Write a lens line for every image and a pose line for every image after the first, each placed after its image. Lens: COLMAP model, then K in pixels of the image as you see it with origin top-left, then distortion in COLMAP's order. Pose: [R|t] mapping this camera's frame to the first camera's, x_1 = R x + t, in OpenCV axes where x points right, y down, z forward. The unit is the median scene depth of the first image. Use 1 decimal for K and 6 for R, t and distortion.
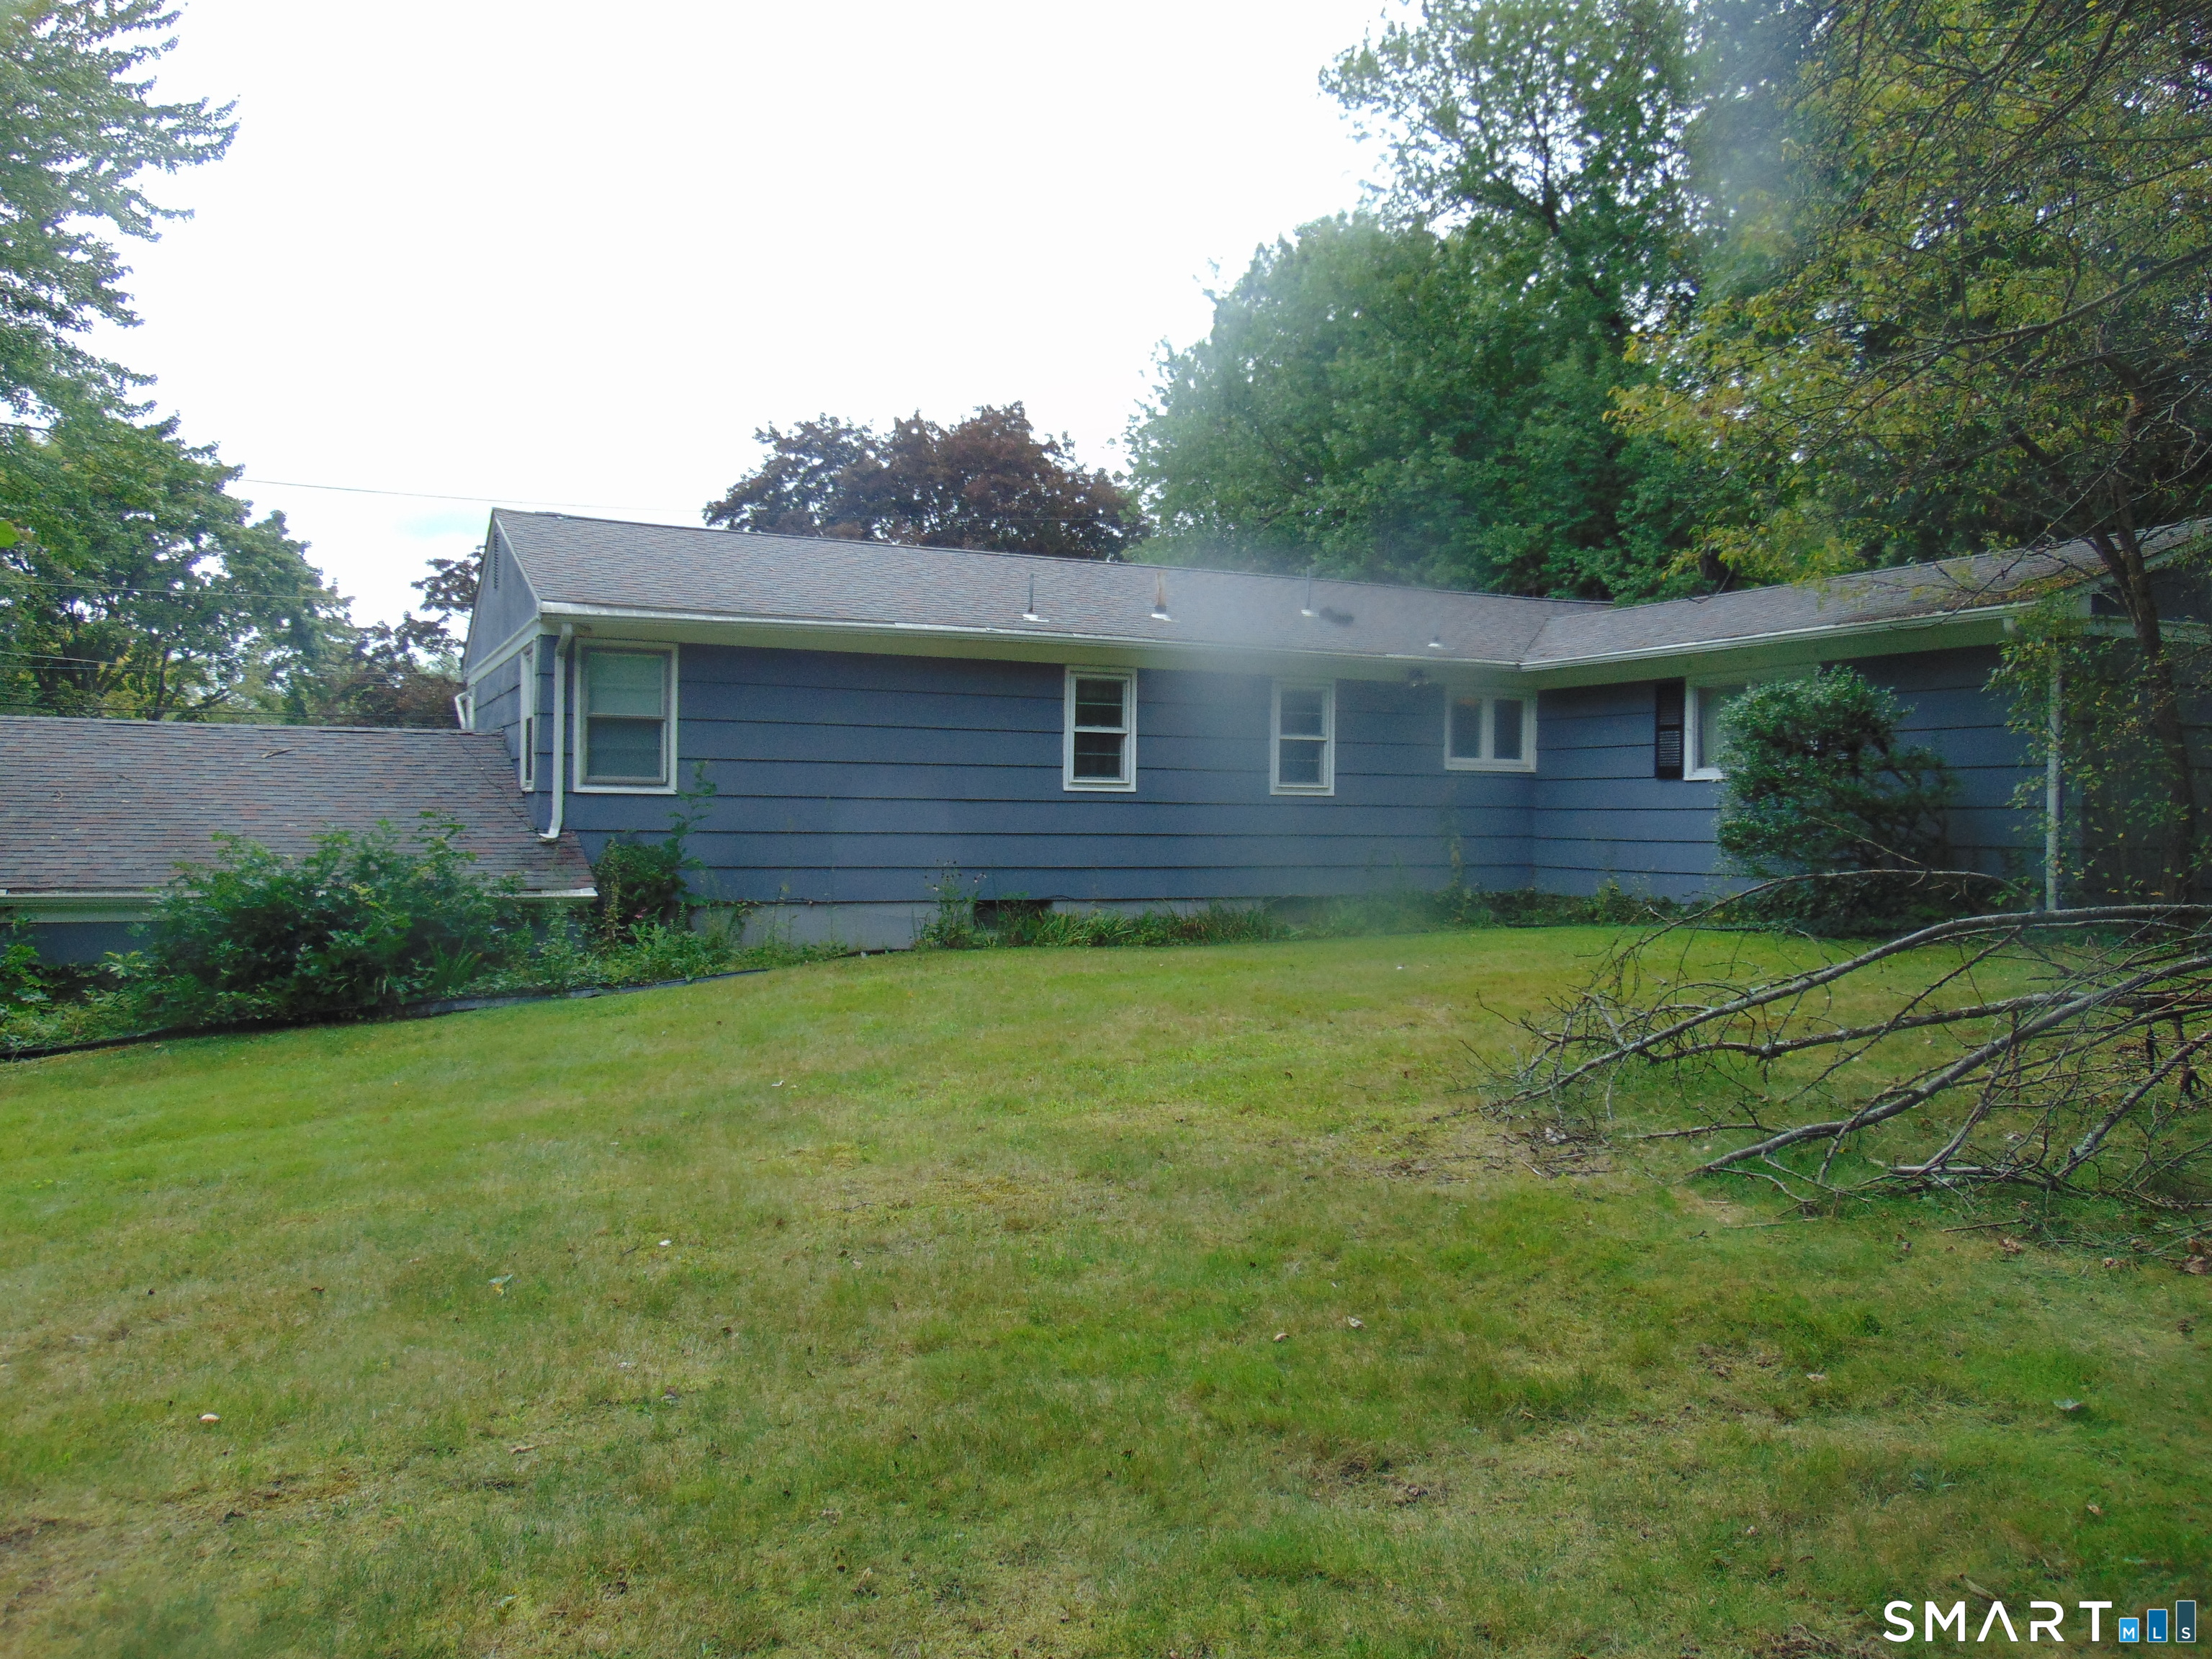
lens RADIAL K [[1650.7, 0, 1095.6], [0, 1650.7, 822.3], [0, 0, 1]] dist [-0.033522, 0.085758]
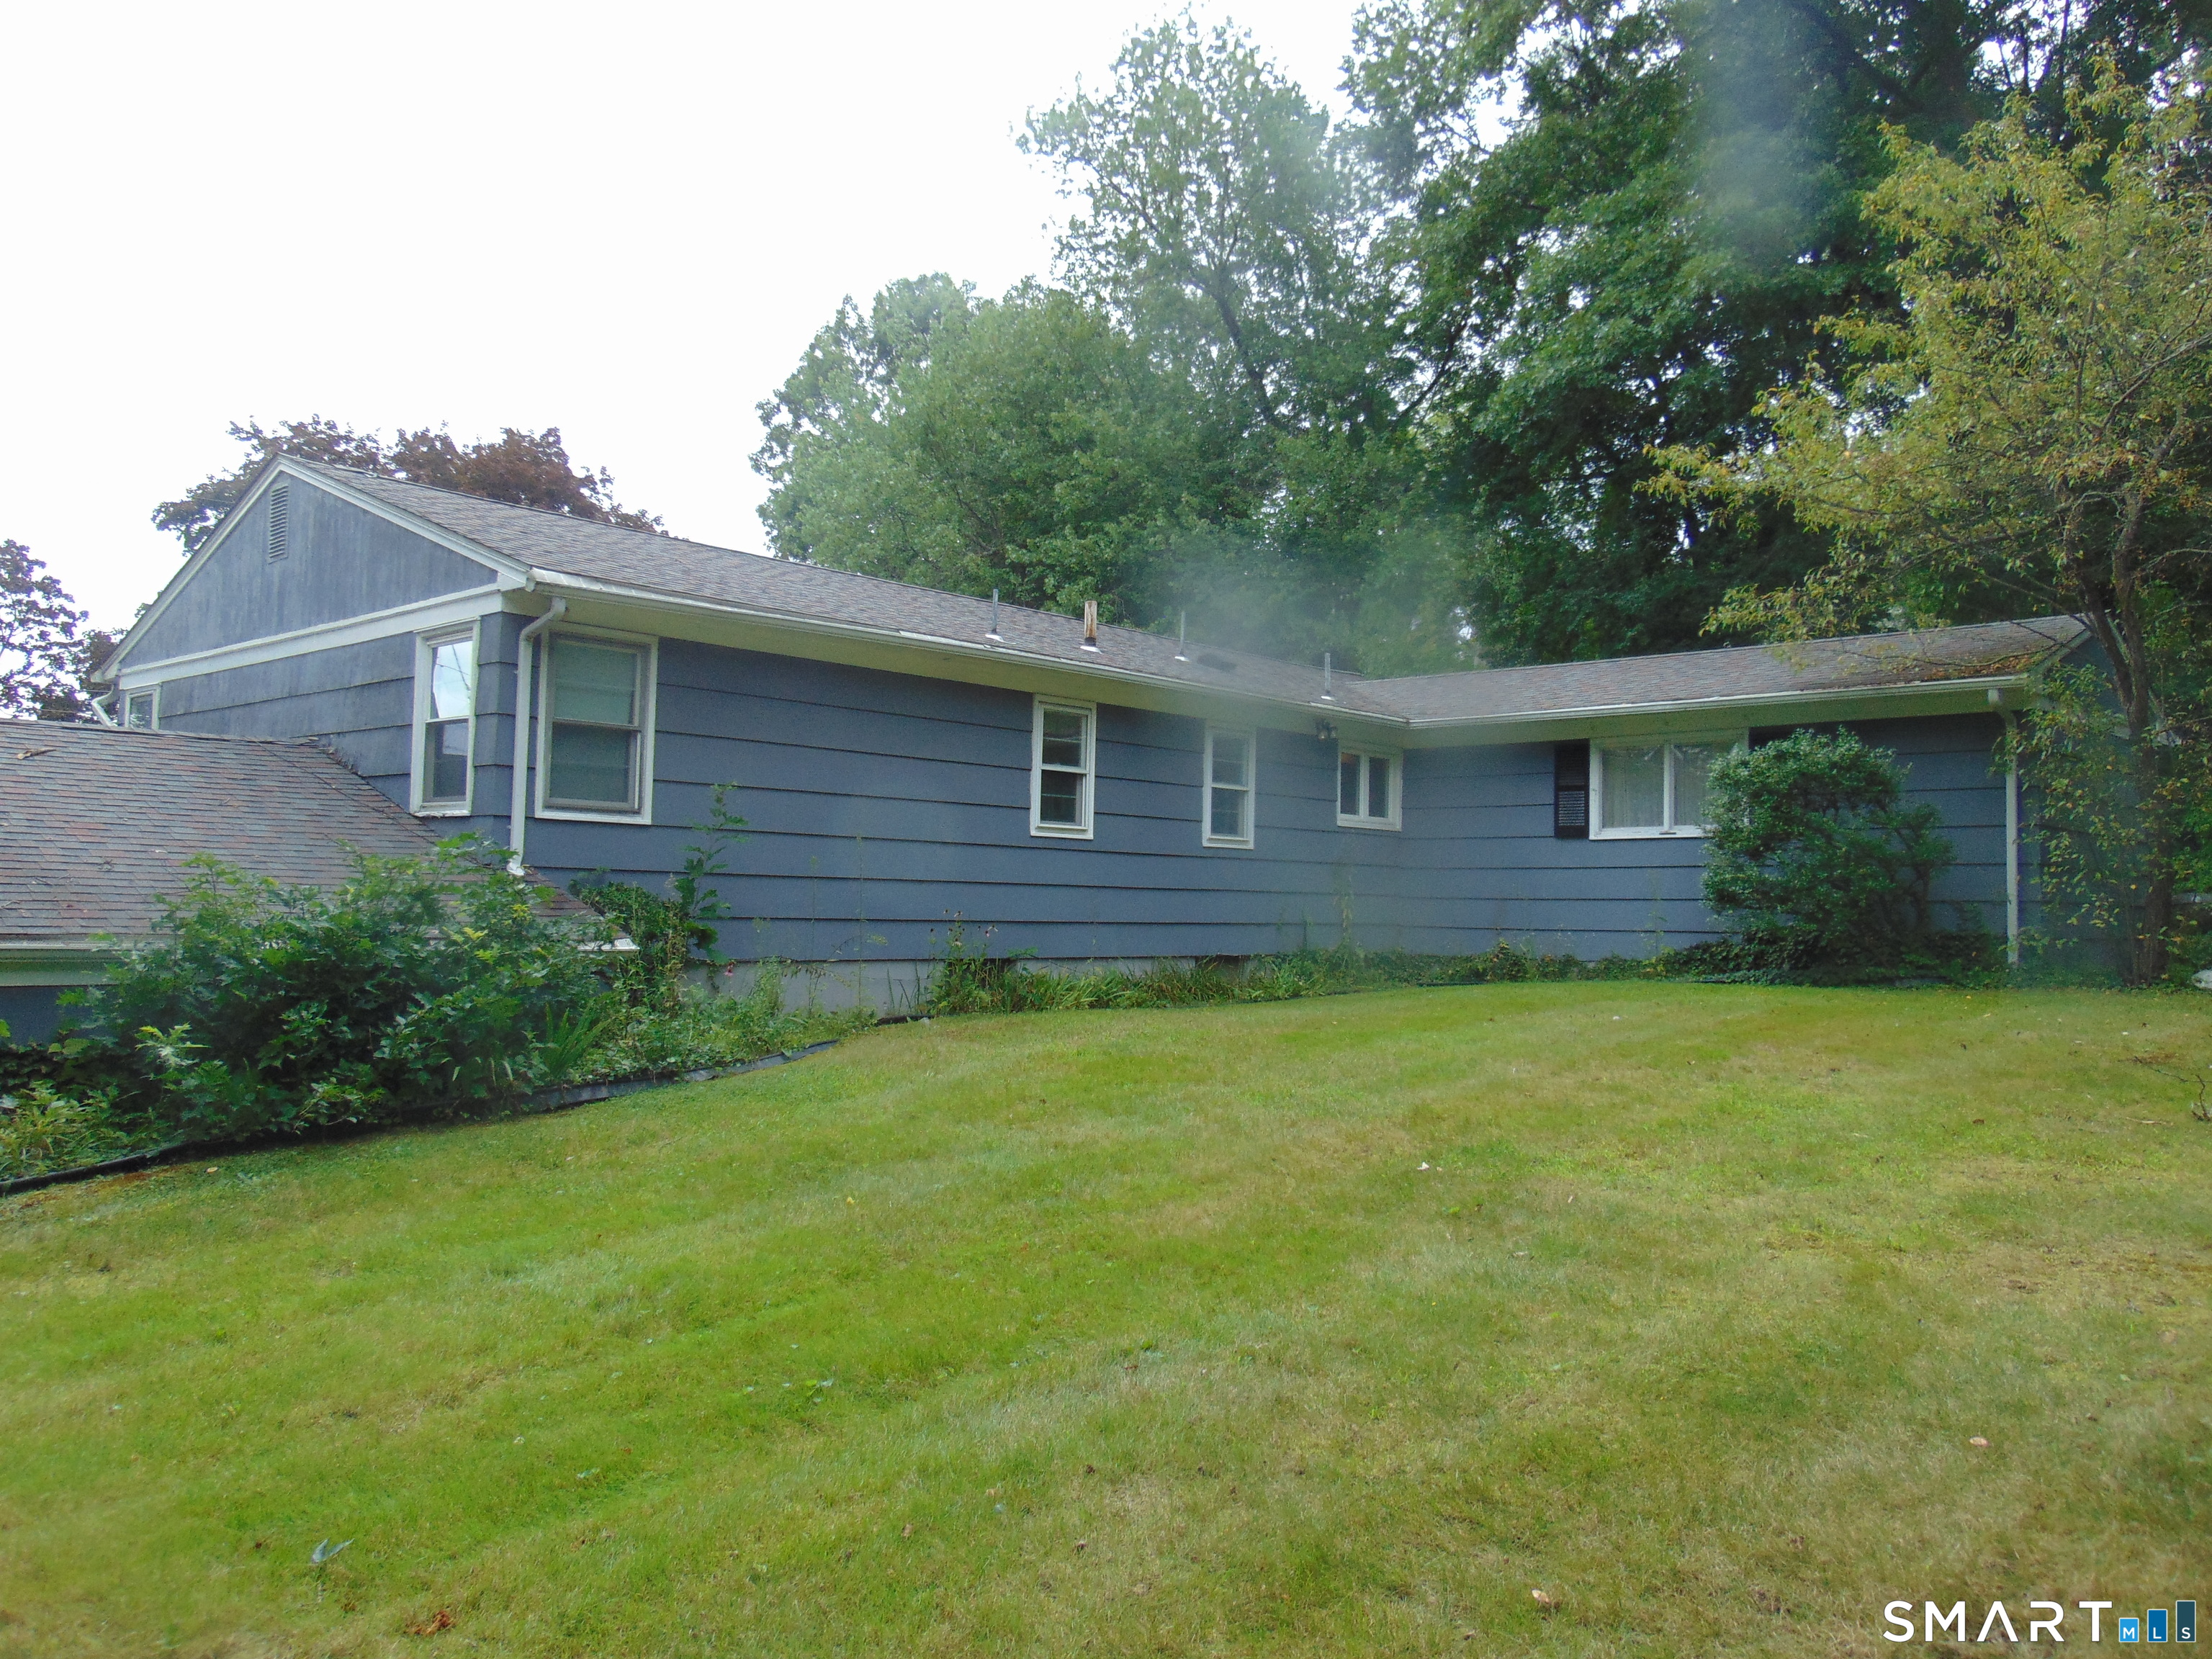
lens RADIAL K [[1654.2, 0, 1089.9], [0, 1654.2, 818.1], [0, 0, 1]] dist [-0.044350, 0.107354]
pose [[0.928780, 0.027065, 0.369641, -0.304966], [-0.008302, 0.998599, -0.052259, 0.016904], [-0.370538, 0.045469, 0.927704, 0.159279]]
